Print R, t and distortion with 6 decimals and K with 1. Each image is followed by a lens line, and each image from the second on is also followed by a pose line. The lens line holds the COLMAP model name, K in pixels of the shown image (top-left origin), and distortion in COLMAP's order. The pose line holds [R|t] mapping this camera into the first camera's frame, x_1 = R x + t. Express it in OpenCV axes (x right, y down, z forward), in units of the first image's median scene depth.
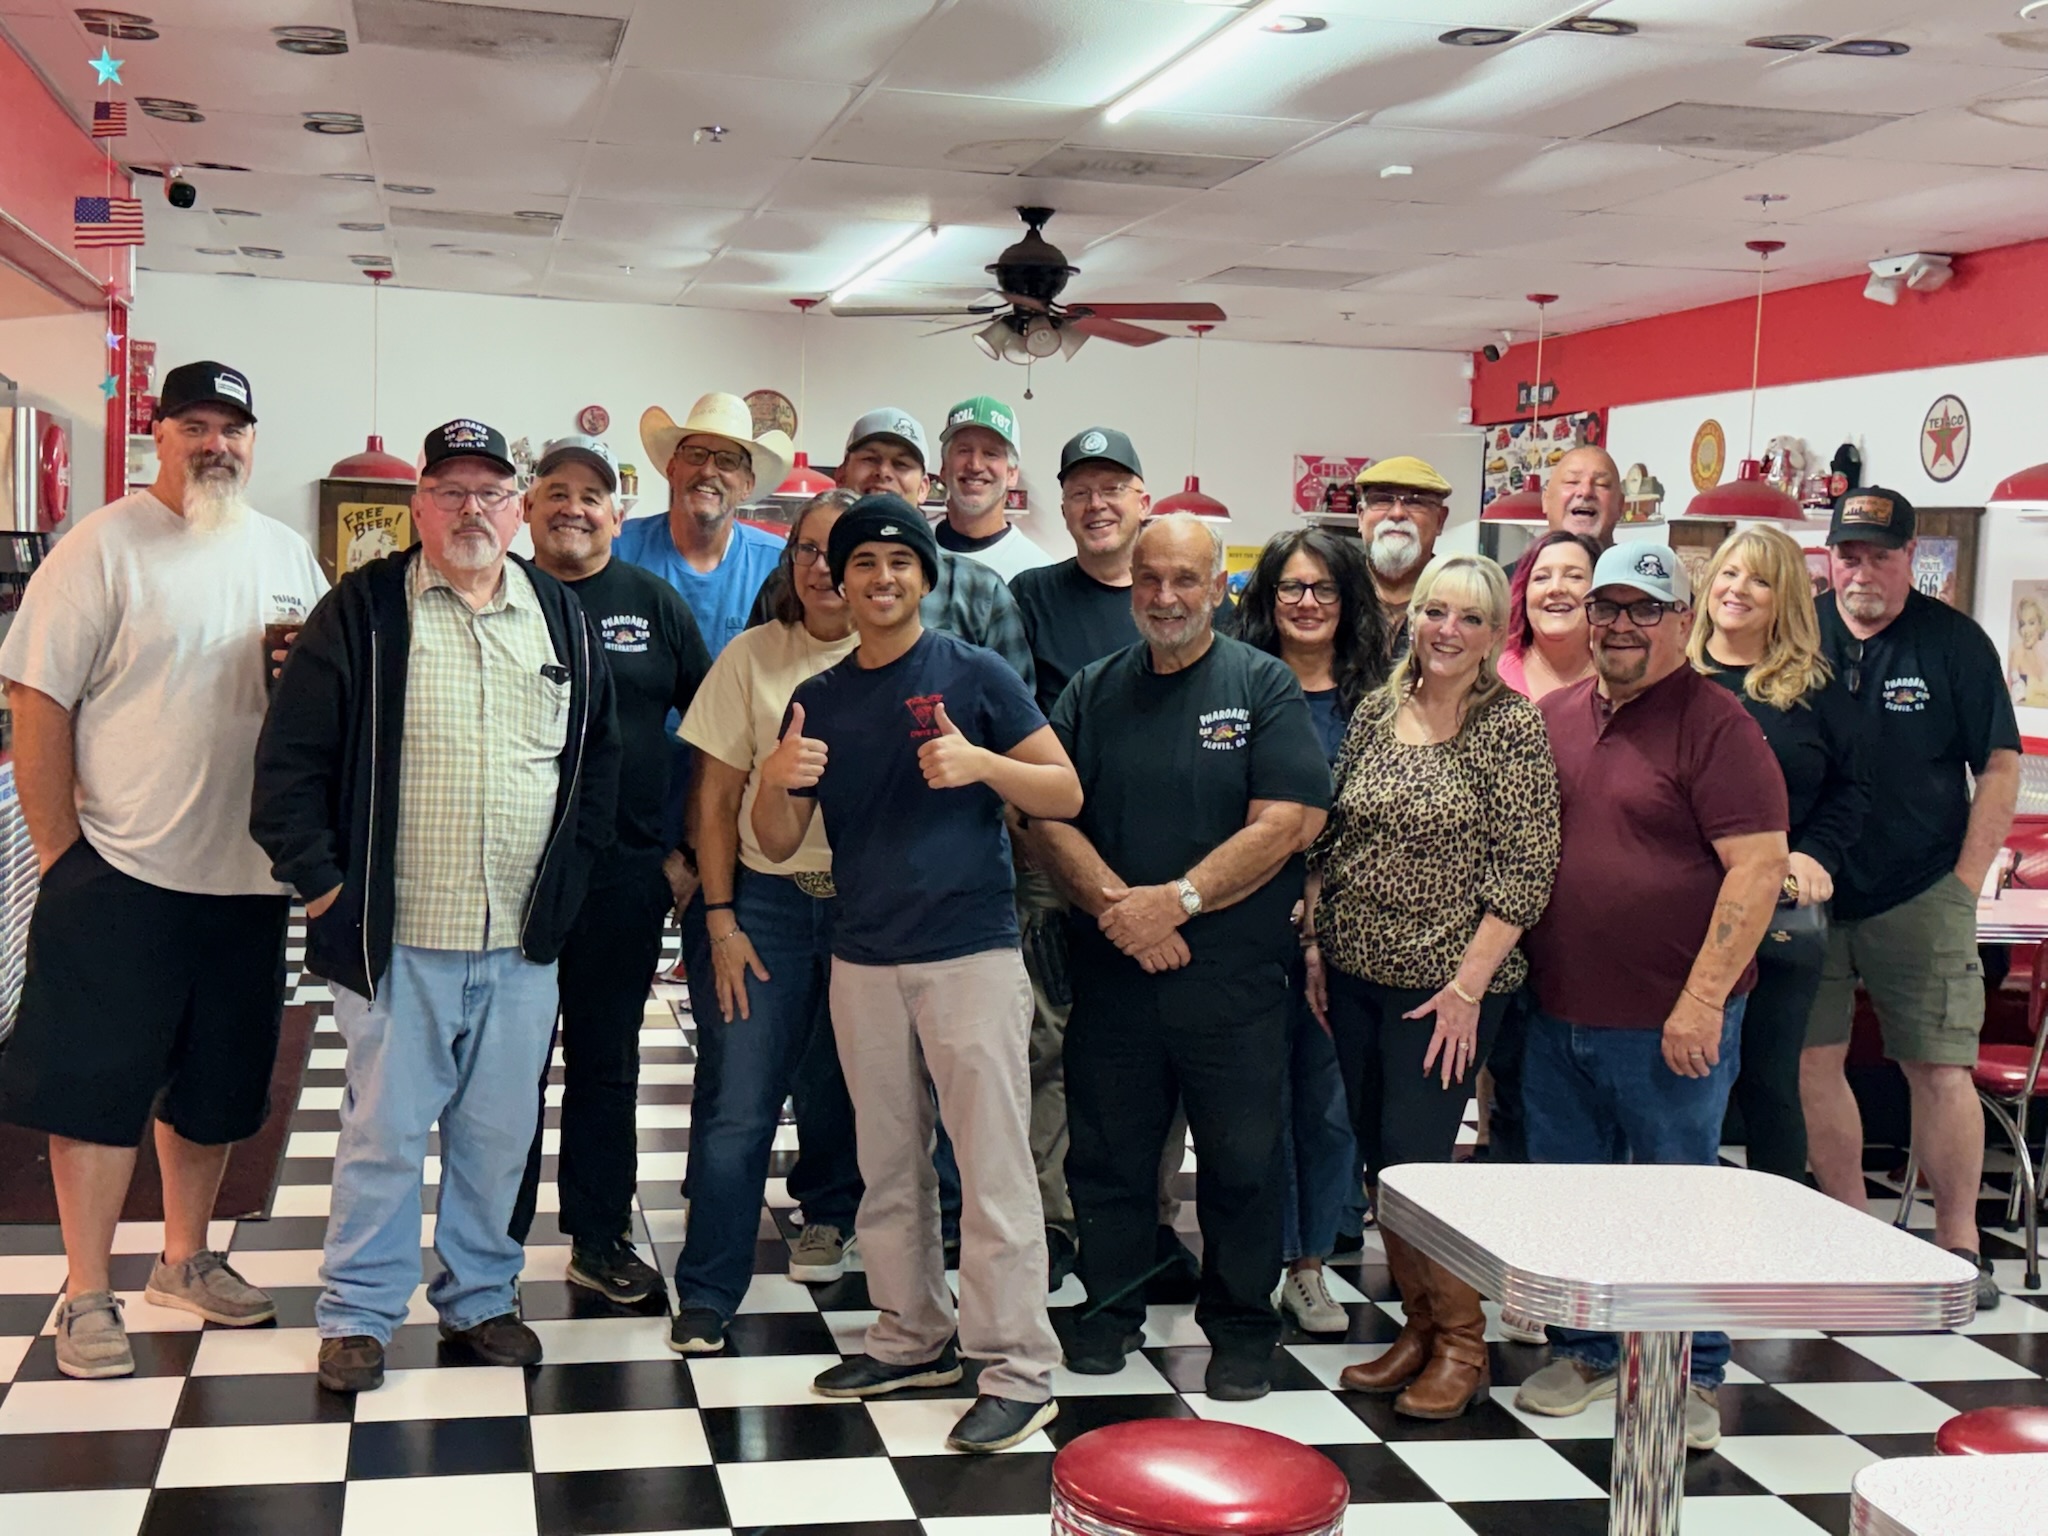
lens RADIAL K [[2652.3, 0, 1021.6], [0, 2652.3, 769.2], [0, 0, 1]] dist [-0.027111, 0.000000]
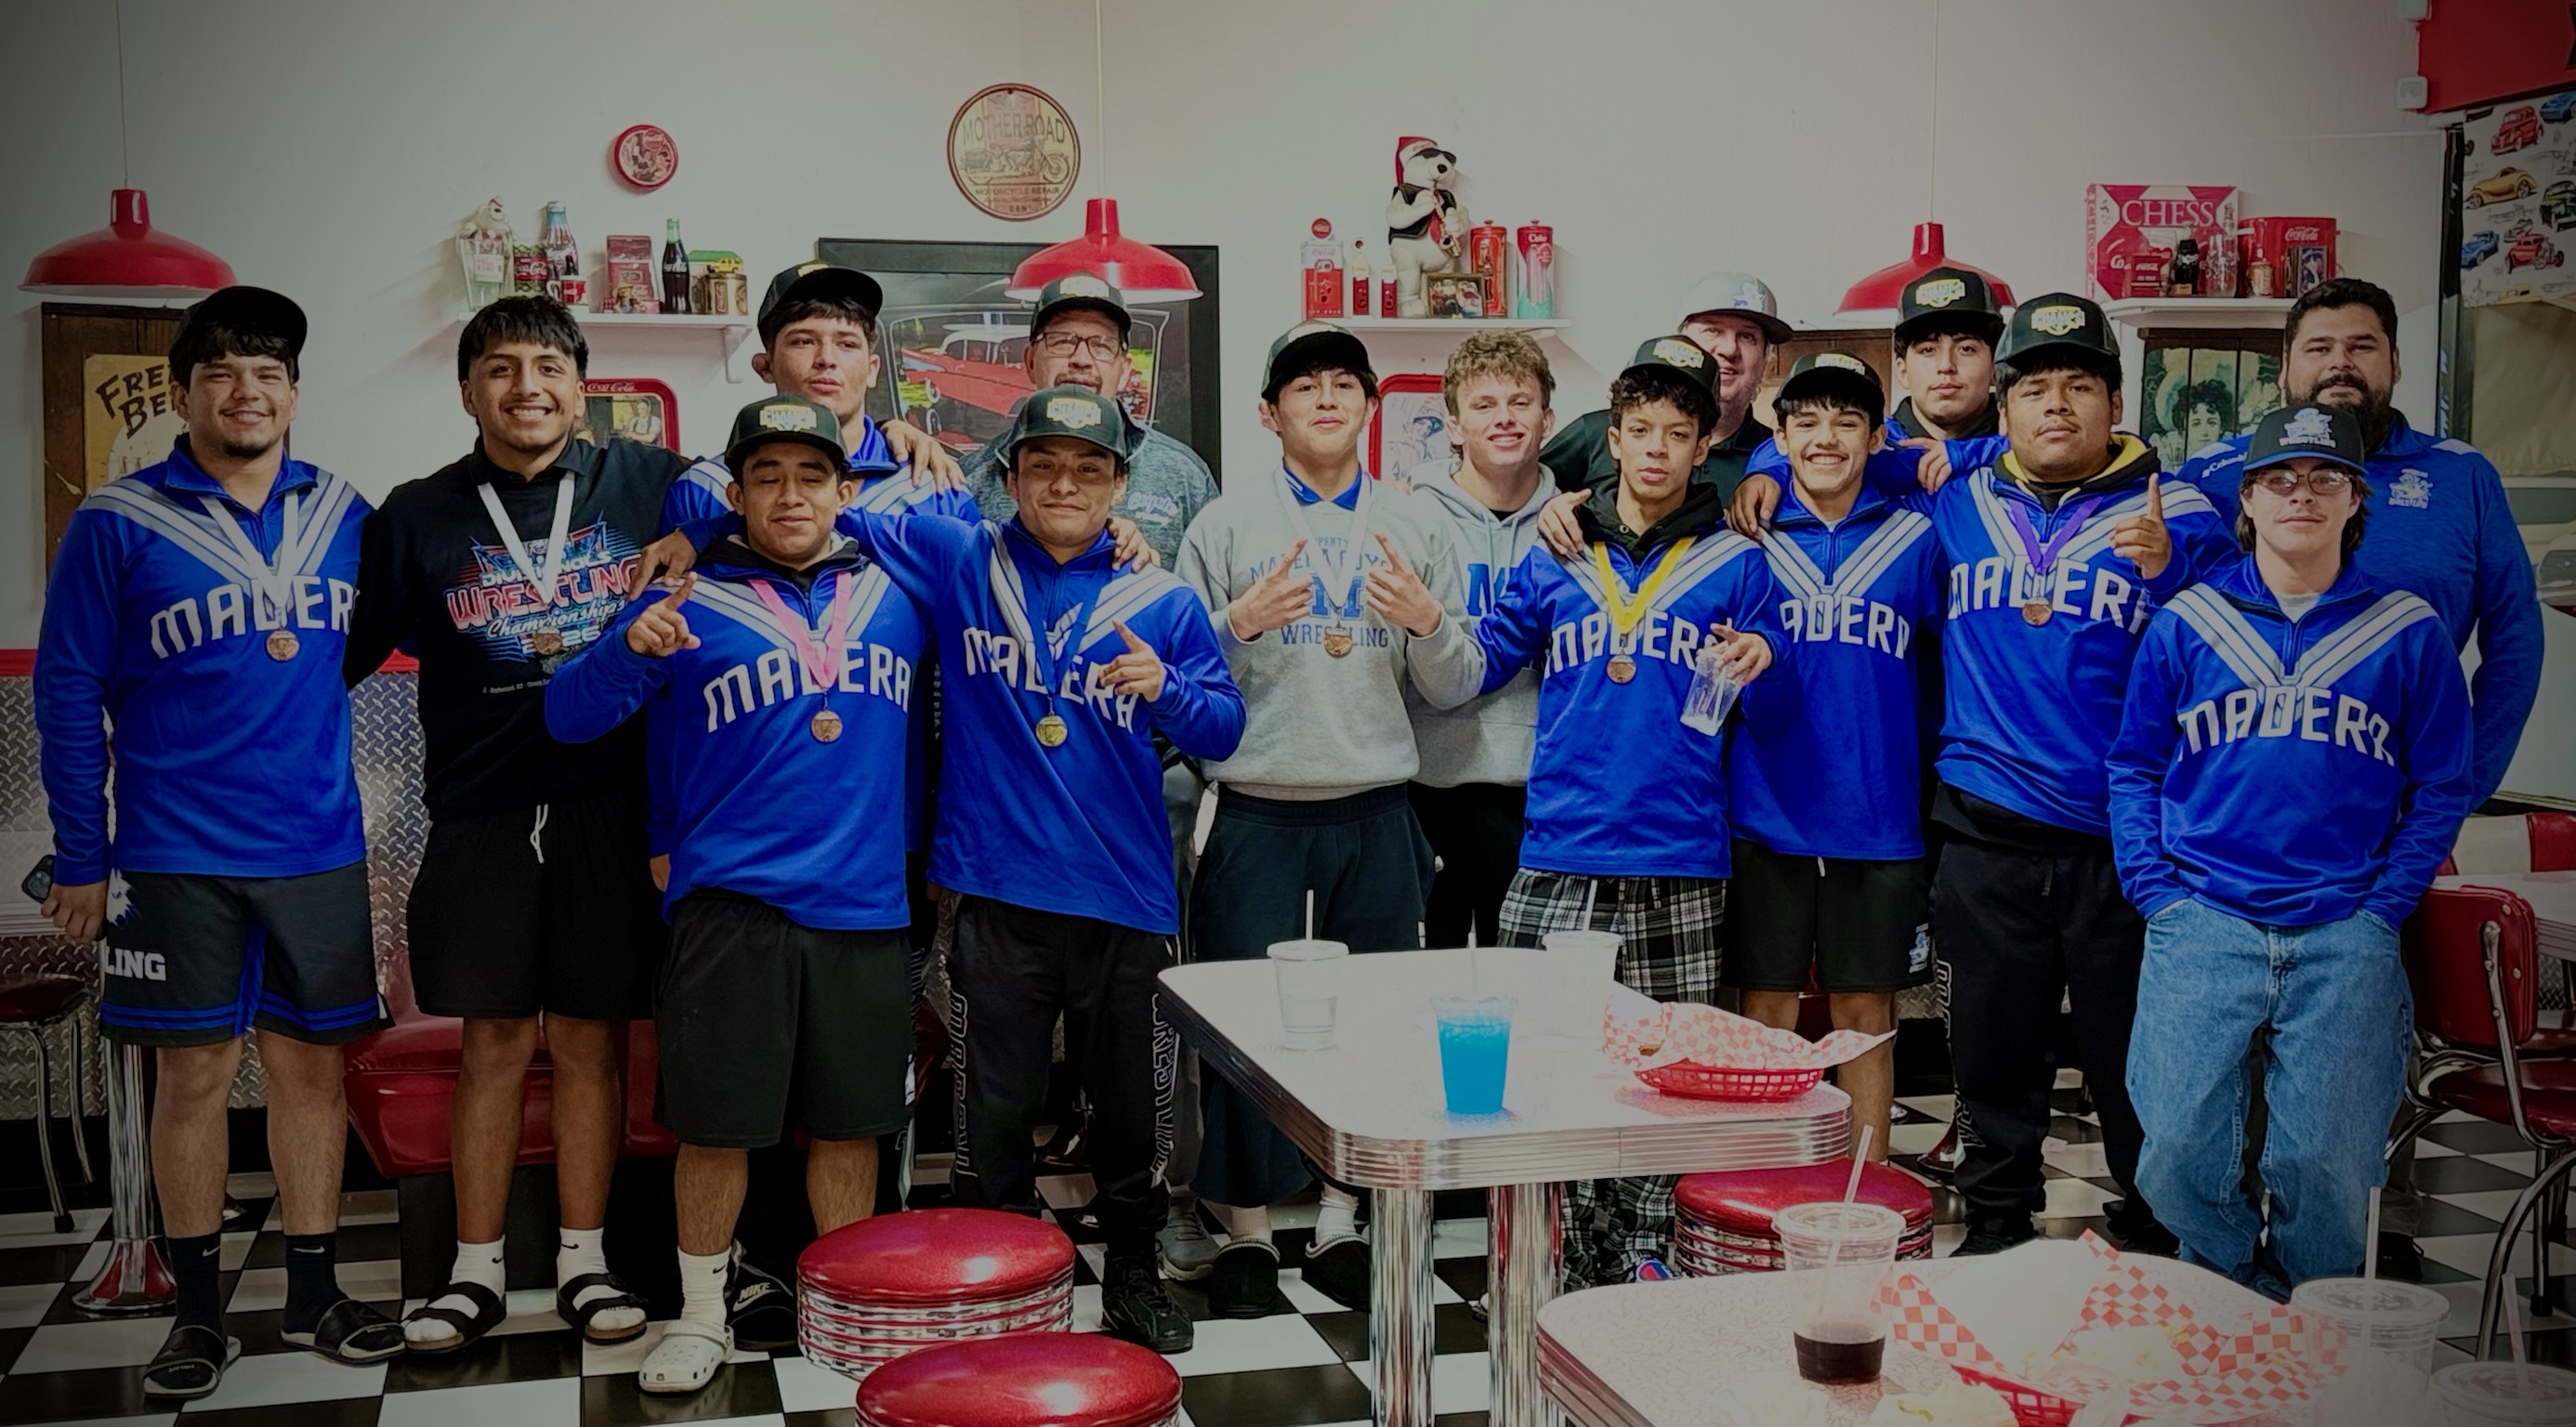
lens RADIAL K [[2706.6, 0, 1289.0], [0, 2706.6, 712.7], [0, 0, 1]] dist [0.024449, 0.000000]
pose [[0.998495, -0.047633, 0.027186, -0.064277], [0.047527, 0.998860, 0.004556, -0.030393], [-0.027372, -0.003257, 0.999620, 0.505517]]
